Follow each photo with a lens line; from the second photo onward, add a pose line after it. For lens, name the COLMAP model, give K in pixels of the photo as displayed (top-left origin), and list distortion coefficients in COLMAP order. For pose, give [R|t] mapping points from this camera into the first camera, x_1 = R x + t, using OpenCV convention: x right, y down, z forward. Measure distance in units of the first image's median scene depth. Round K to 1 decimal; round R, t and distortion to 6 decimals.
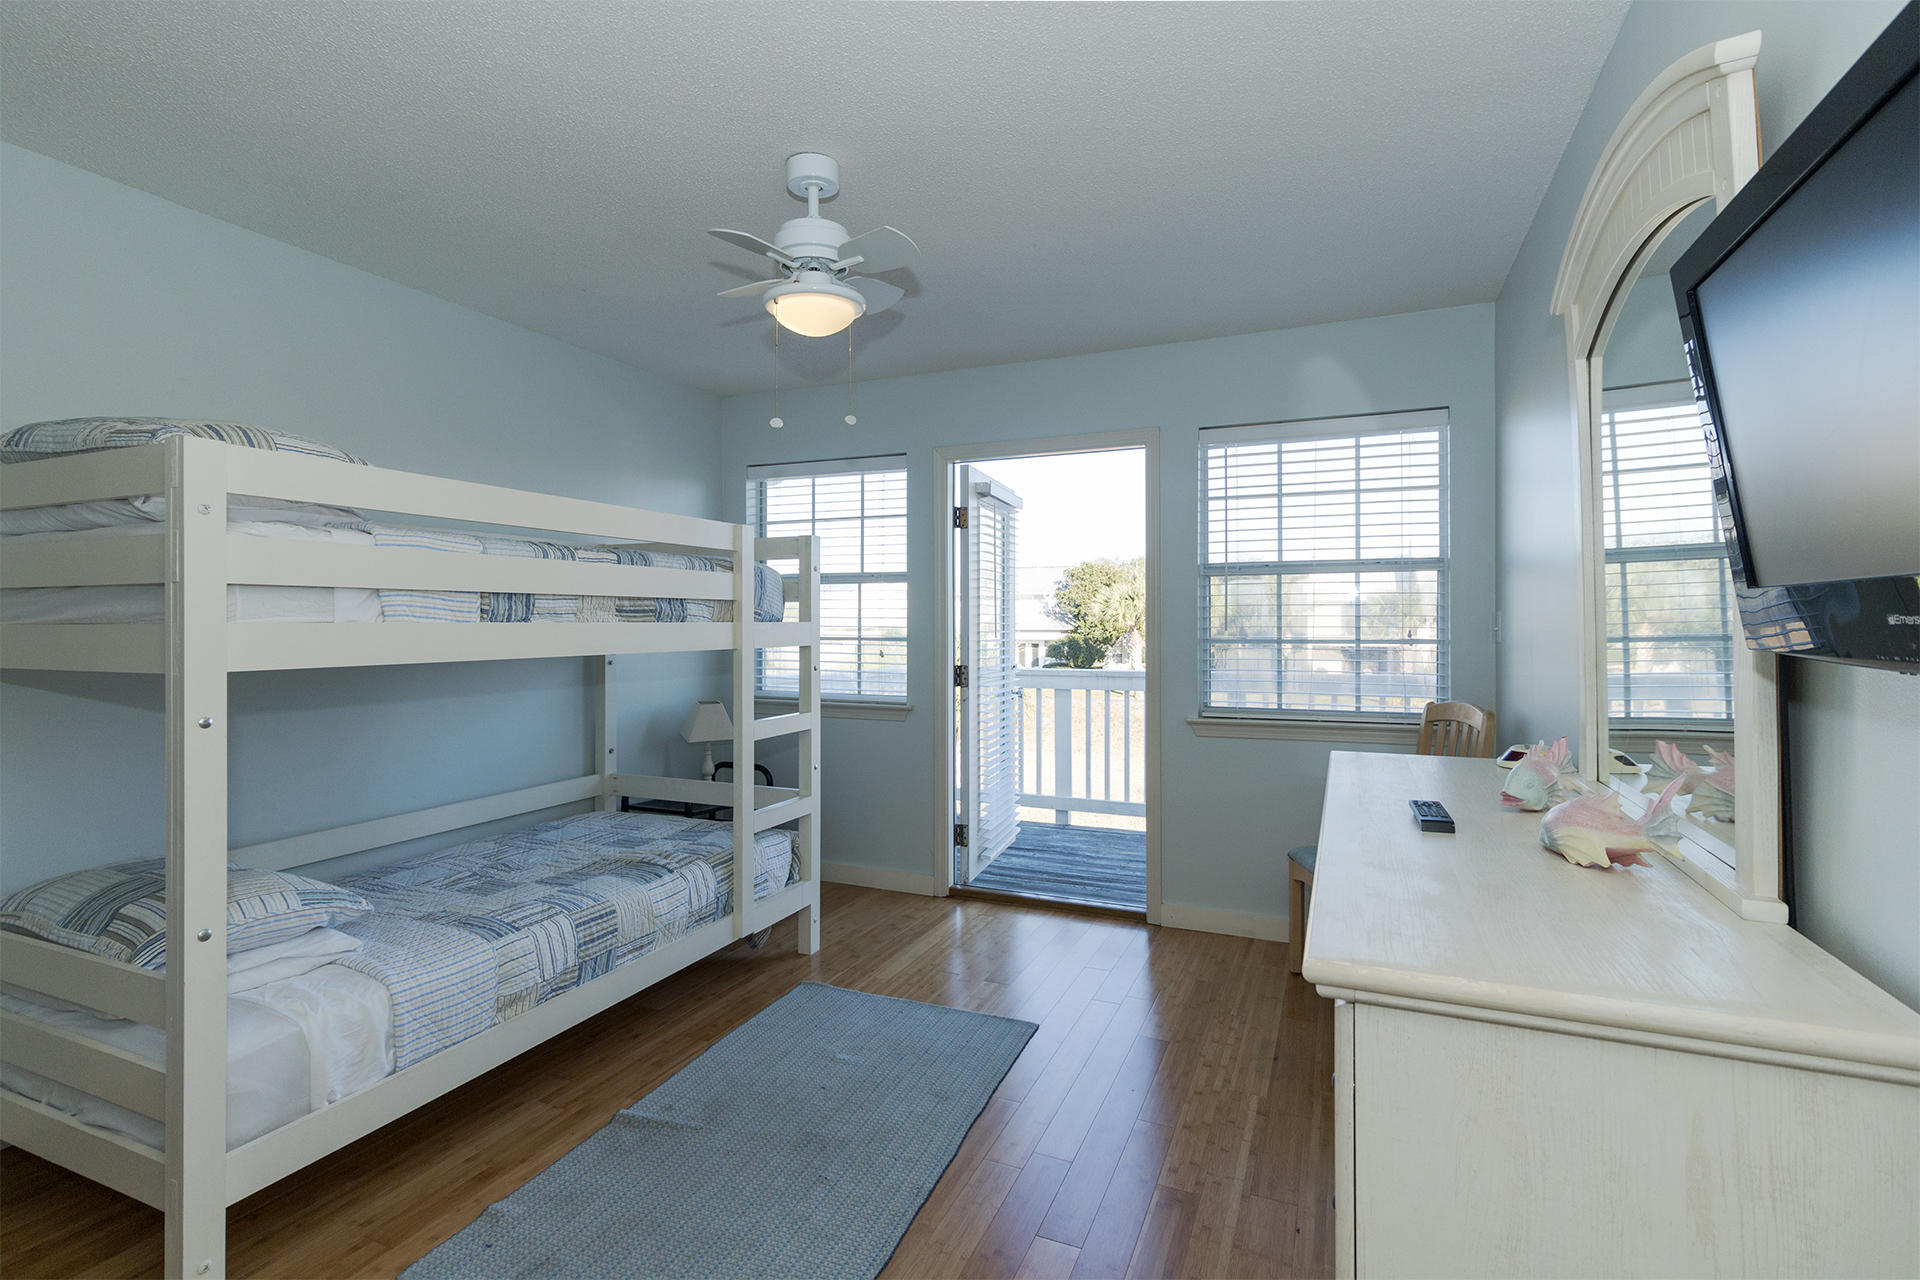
lens RADIAL K [[899.2, 0, 961.1], [0, 899.2, 629.8], [0, 0, 1]] dist [-0.001797, -0.000128]
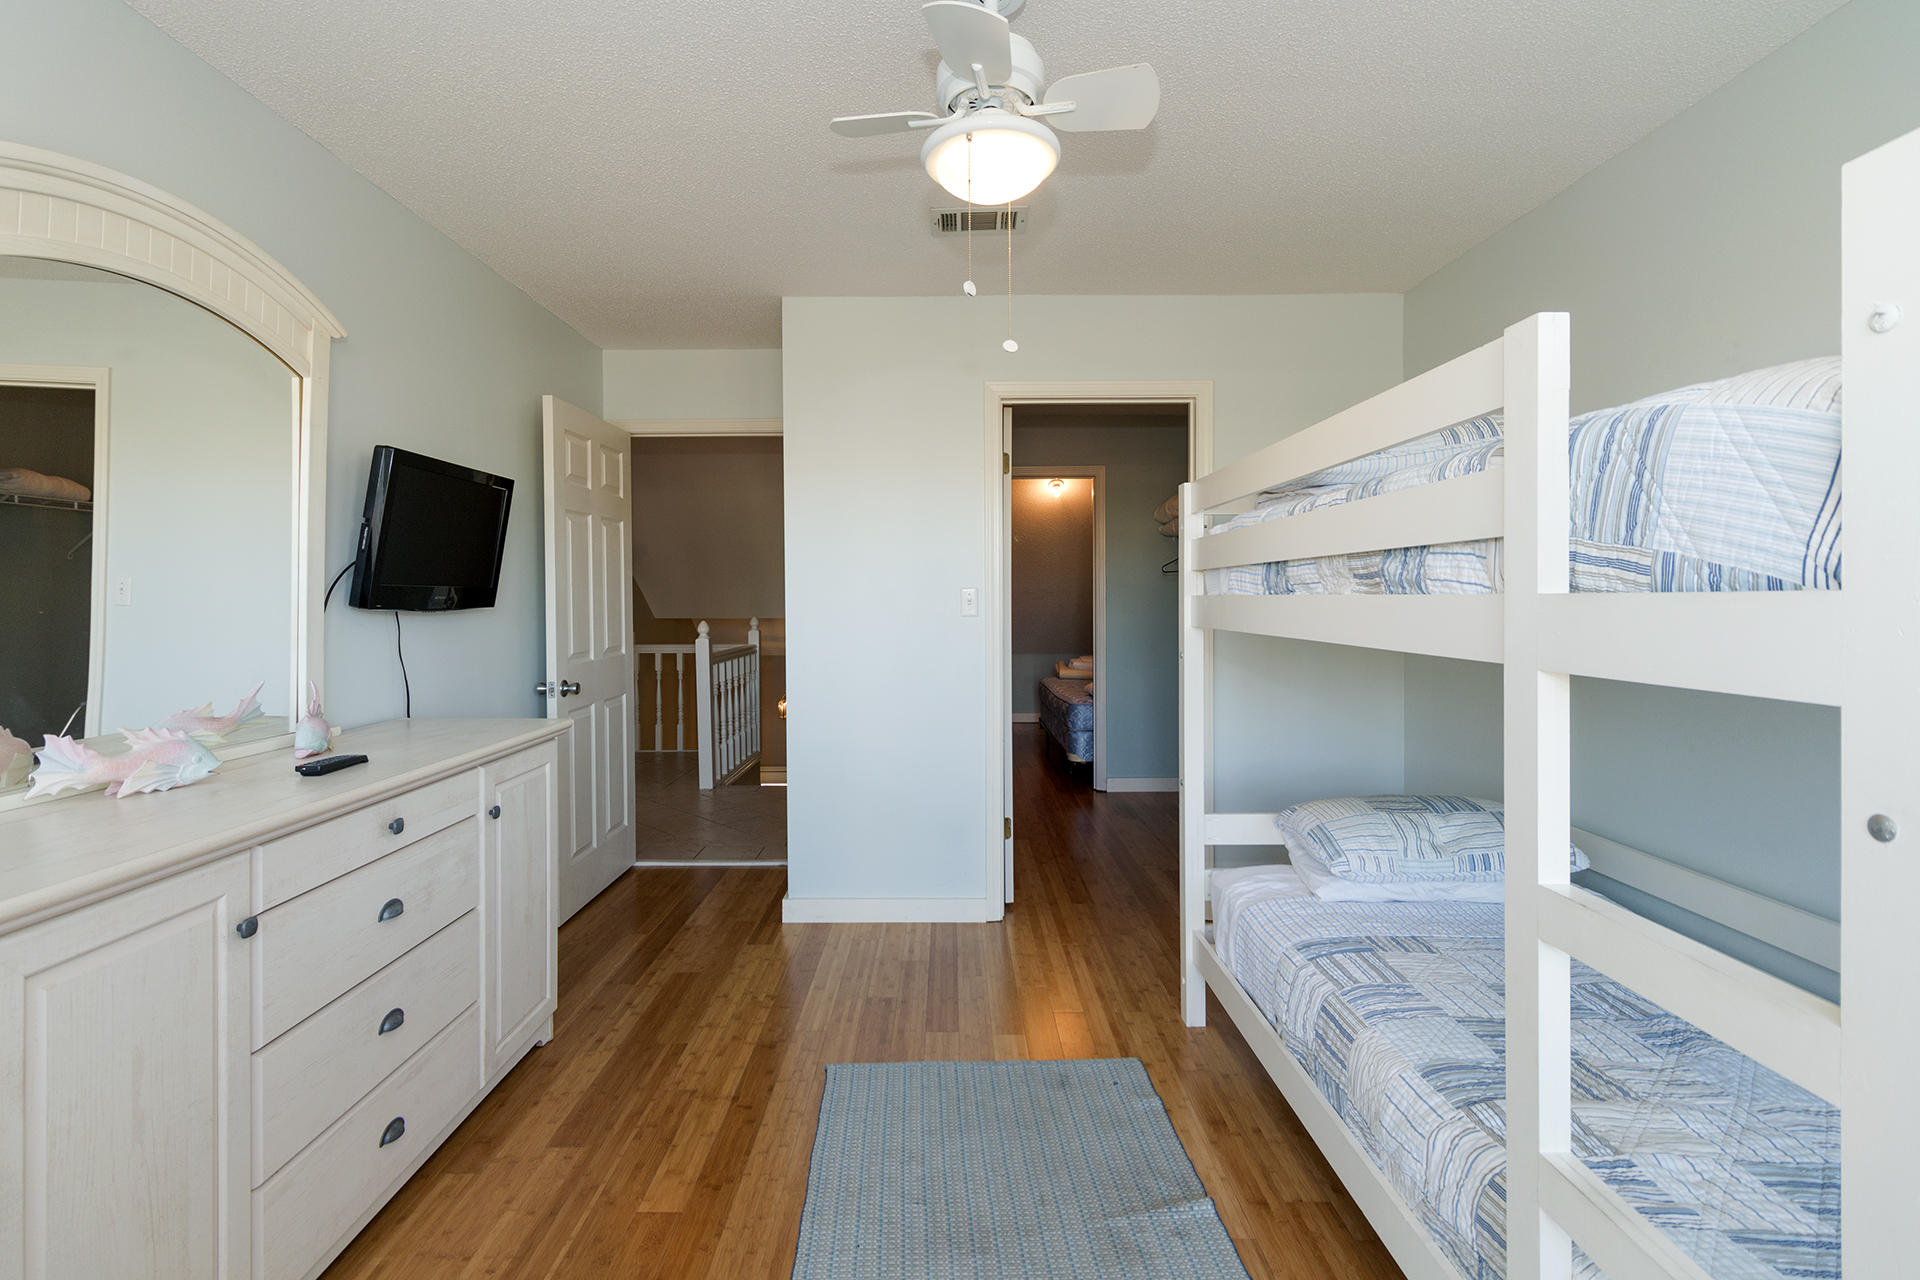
lens RADIAL K [[899.2, 0, 960.9], [0, 899.2, 625.0], [0, 0, 1]] dist [-0.001797, -0.000128]
pose [[-0.929475, 0.001184, -0.368883, 0.019309], [-0.000514, 0.999990, 0.004504, 0.001897], [0.368885, 0.004376, -0.929465, 0.251488]]
